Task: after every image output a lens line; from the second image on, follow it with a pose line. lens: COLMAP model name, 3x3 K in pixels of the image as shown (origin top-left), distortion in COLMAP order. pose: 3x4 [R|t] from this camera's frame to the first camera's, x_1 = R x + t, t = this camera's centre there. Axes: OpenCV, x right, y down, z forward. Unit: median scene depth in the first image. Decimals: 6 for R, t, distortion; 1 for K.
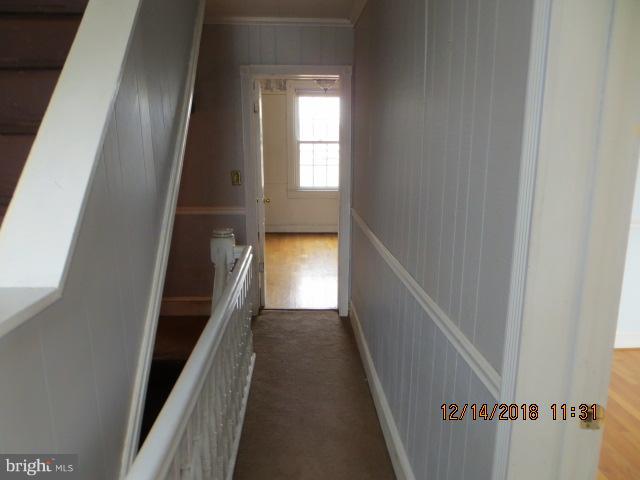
lens RADIAL K [[476.9, 0, 320.5], [0, 476.9, 239.7], [0, 0, 1]] dist [-0.009175, -0.001401]
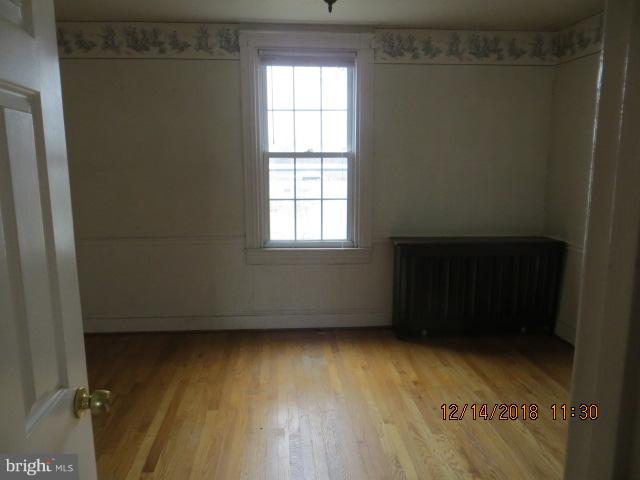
lens RADIAL K [[476.9, 0, 320.7], [0, 476.9, 241.7], [0, 0, 1]] dist [-0.009175, -0.001401]
pose [[0.999069, -0.010381, 0.041869, -0.010252], [0.011842, 0.999324, -0.034810, -0.092891], [-0.041479, 0.035274, 0.998517, 0.486299]]
